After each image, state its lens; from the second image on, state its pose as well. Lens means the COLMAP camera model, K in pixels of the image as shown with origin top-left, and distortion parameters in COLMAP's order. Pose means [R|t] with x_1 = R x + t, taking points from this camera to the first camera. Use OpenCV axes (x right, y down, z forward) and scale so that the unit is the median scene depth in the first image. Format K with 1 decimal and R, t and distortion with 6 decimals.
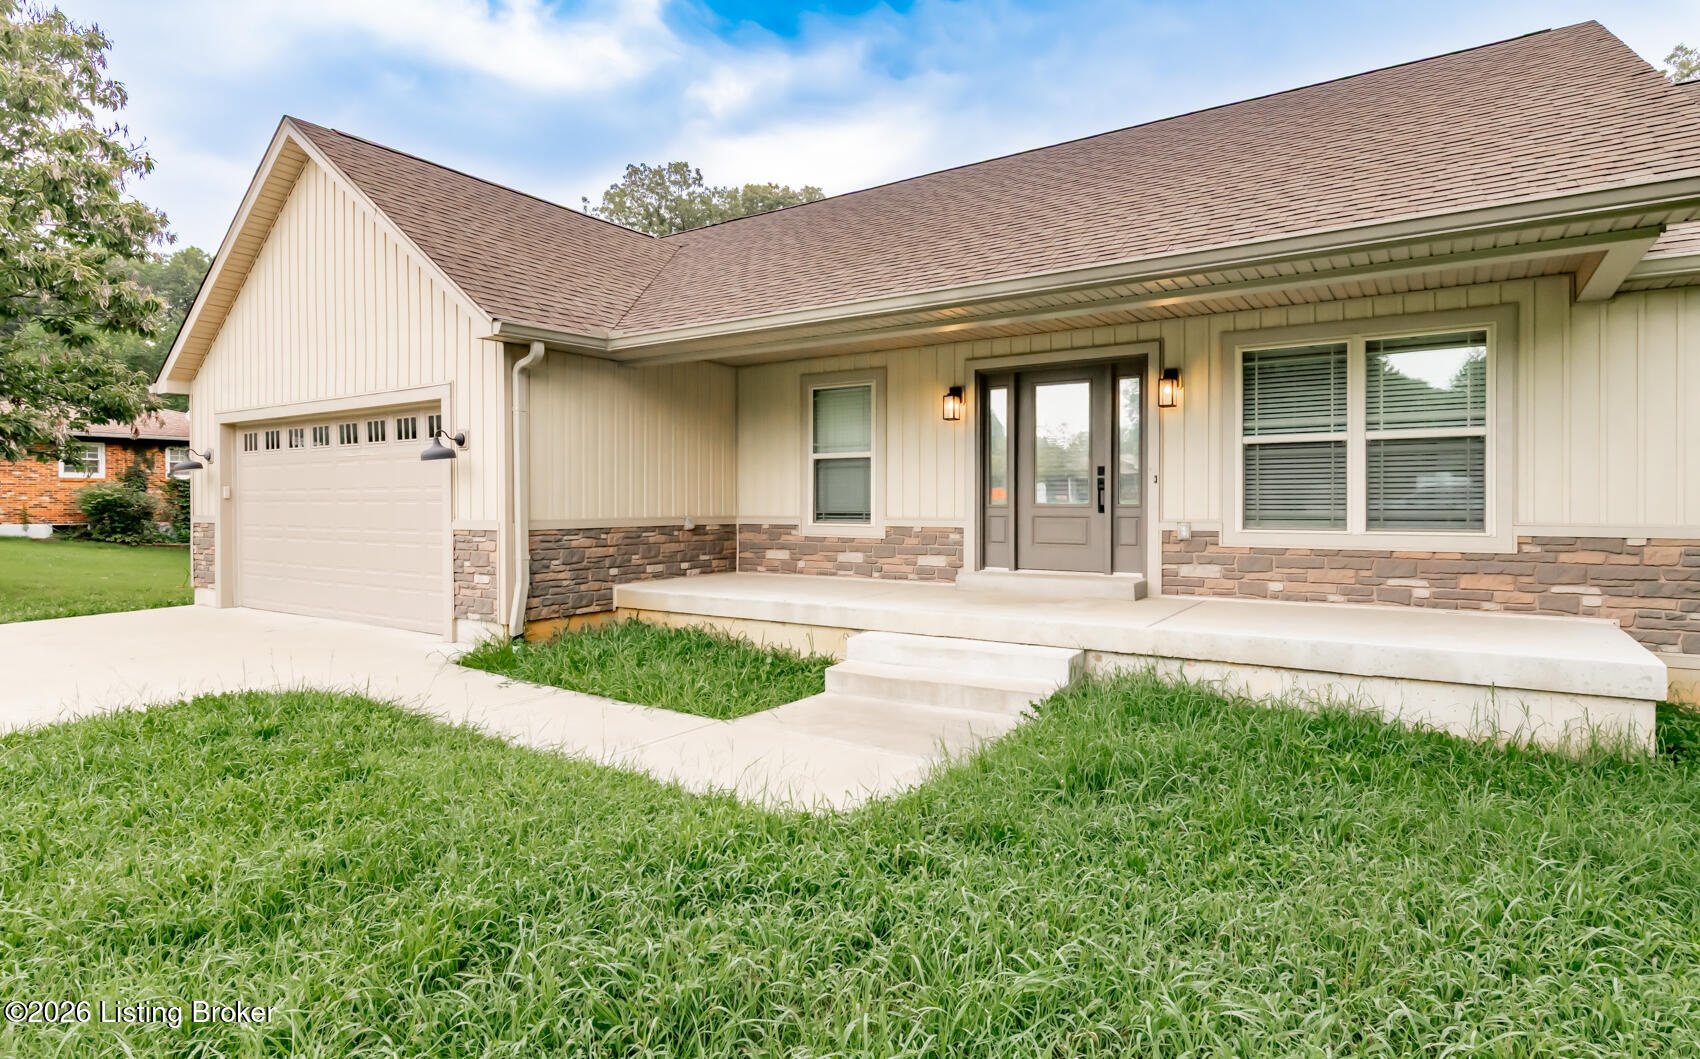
lens RADIAL K [[917.9, 0, 824.9], [0, 917.9, 502.5], [0, 0, 1]] dist [-0.001698, -0.000896]
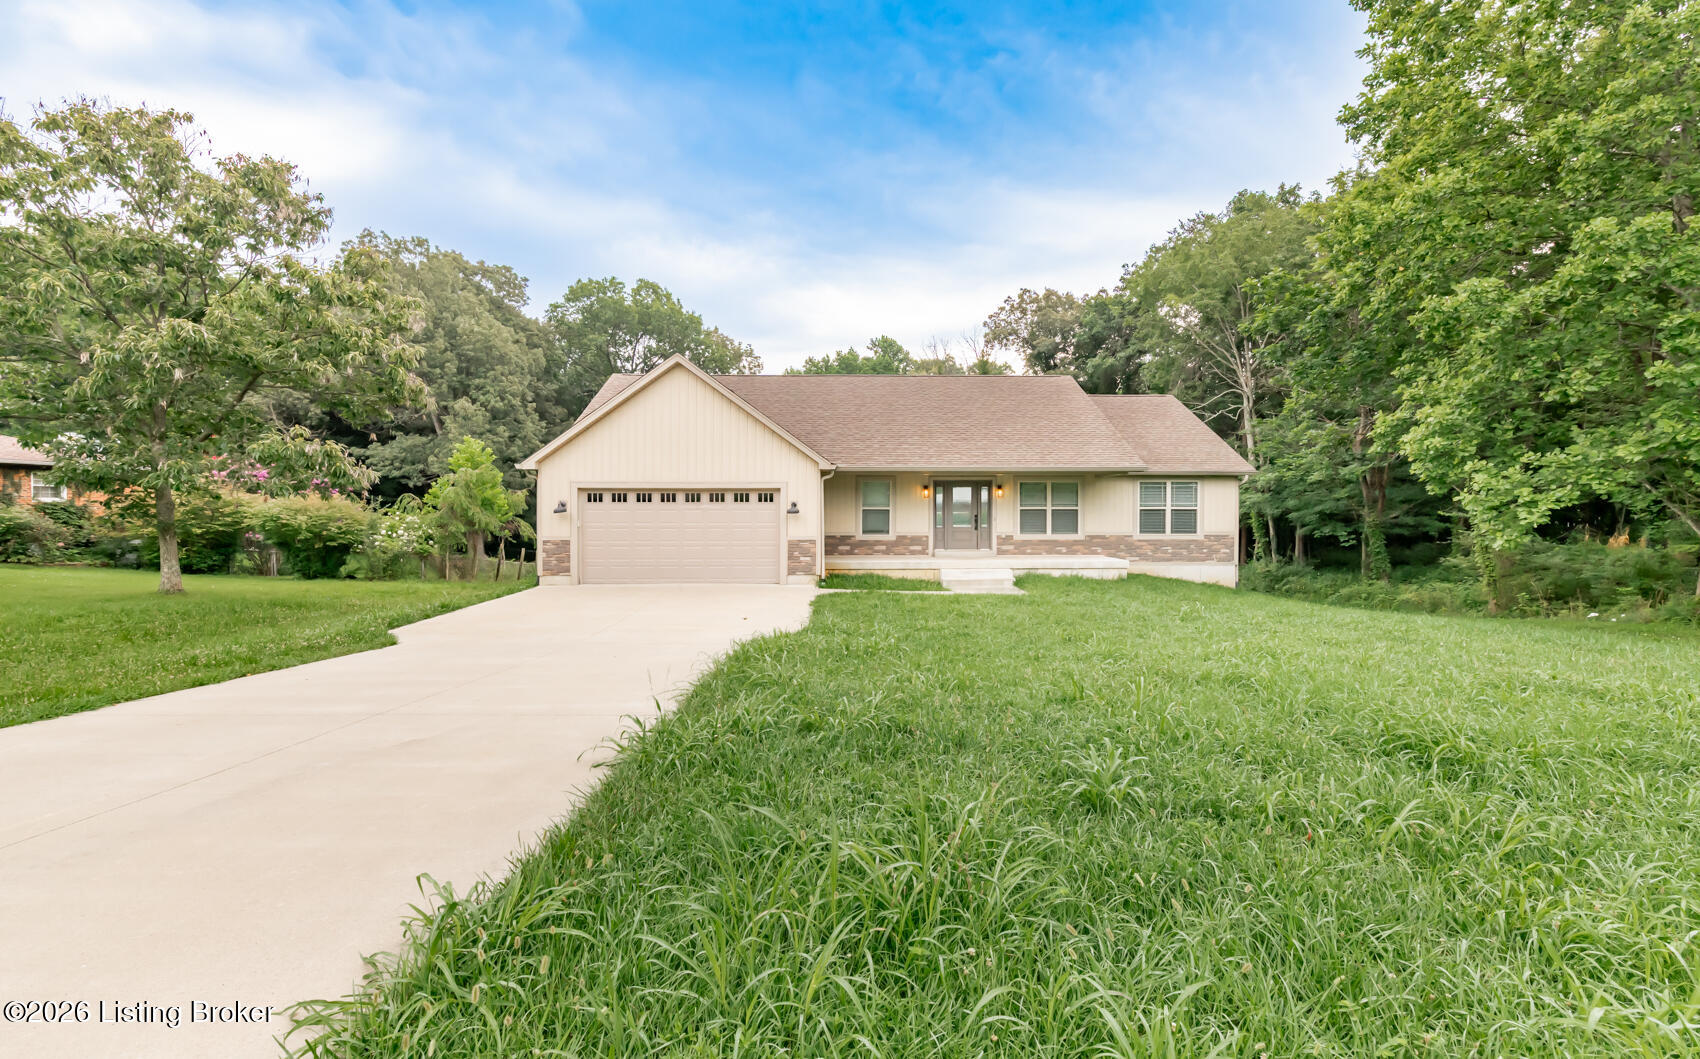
lens RADIAL K [[735.3, 0, 851.6], [0, 735.3, 524.1], [0, 0, 1]] dist [0.019318, 0.000065]
pose [[0.806458, -0.003832, 0.591280, -1.516328], [-0.001280, 0.999965, 0.008227, -0.028488], [-0.591291, -0.007392, 0.806425, -0.755691]]
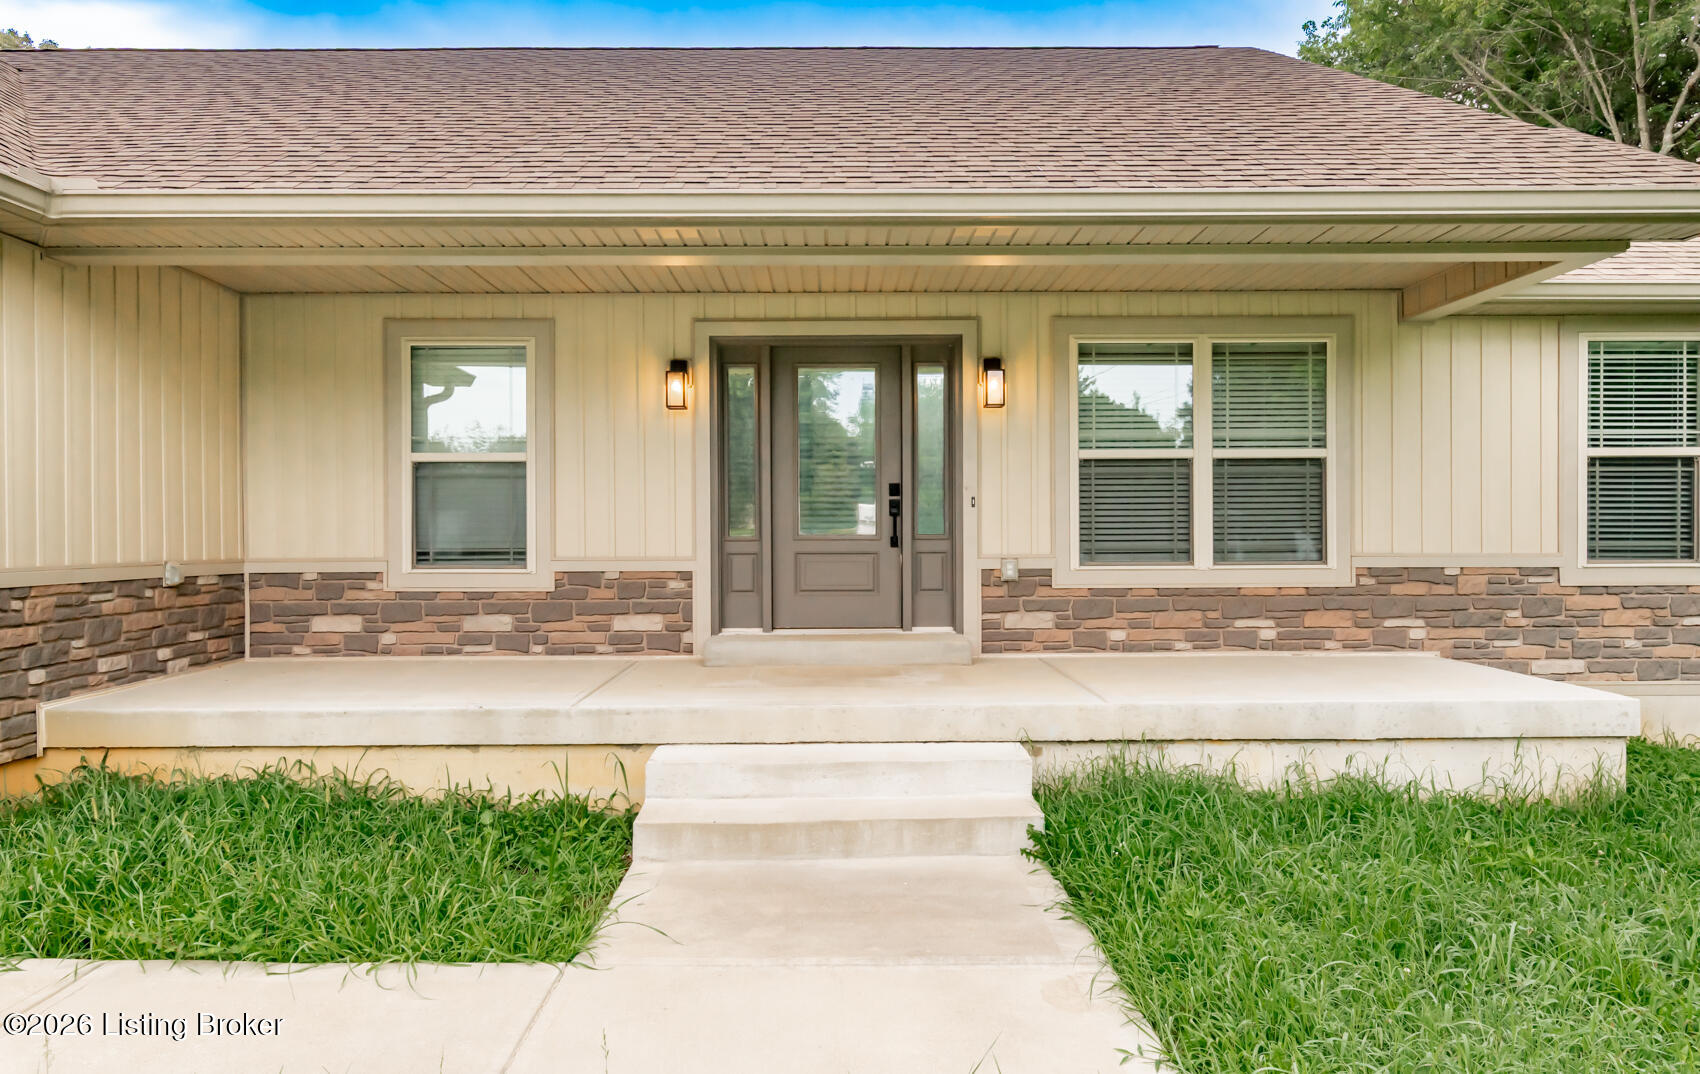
lens RADIAL K [[1114.4, 0, 850.0], [0, 1114.4, 537.0], [0, 0, 1]] dist [0.000509, 0.000669]
pose [[0.814554, -0.003133, 0.580080, -0.247583], [0.003098, 0.999995, 0.001051, 0.002265], [-0.580080, 0.000941, 0.814559, 0.299576]]
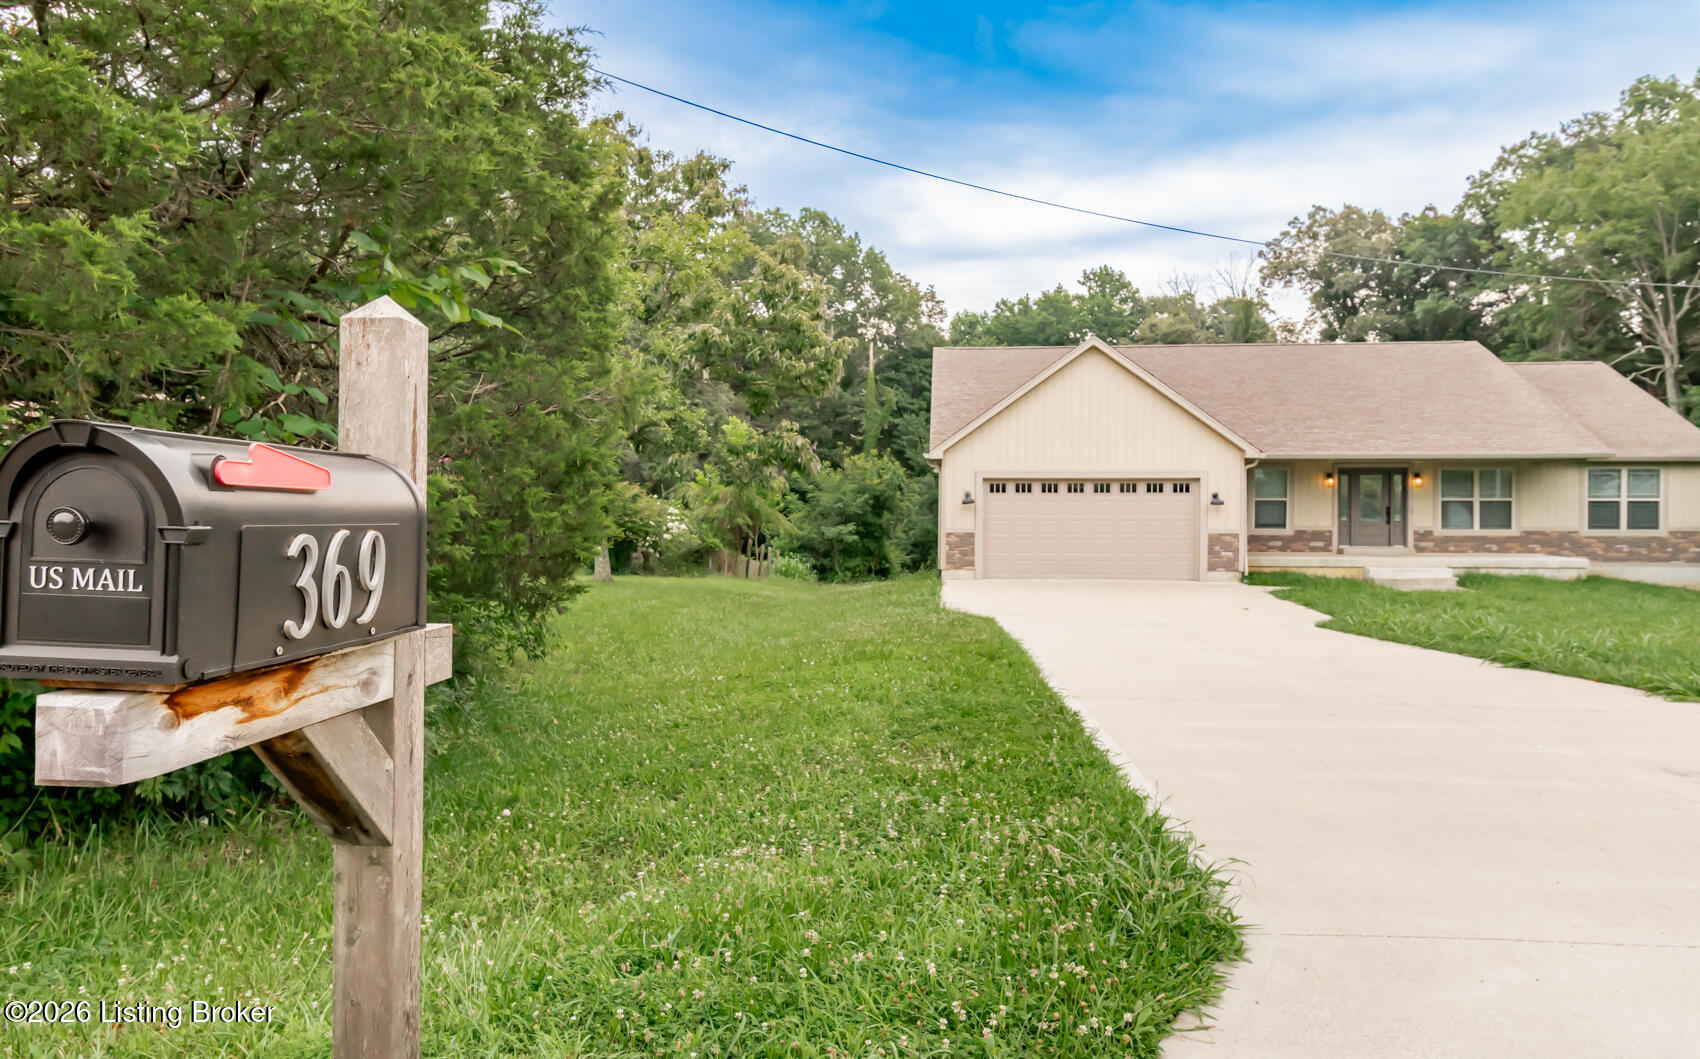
lens RADIAL K [[1040.4, 0, 855.7], [0, 1040.4, 515.7], [0, 0, 1]] dist [0.002966, 0.004845]
pose [[0.866665, 0.000798, 0.498889, -2.624481], [-0.003955, 0.999978, 0.005271, -0.023717], [-0.498874, -0.006541, 0.866650, -0.890754]]
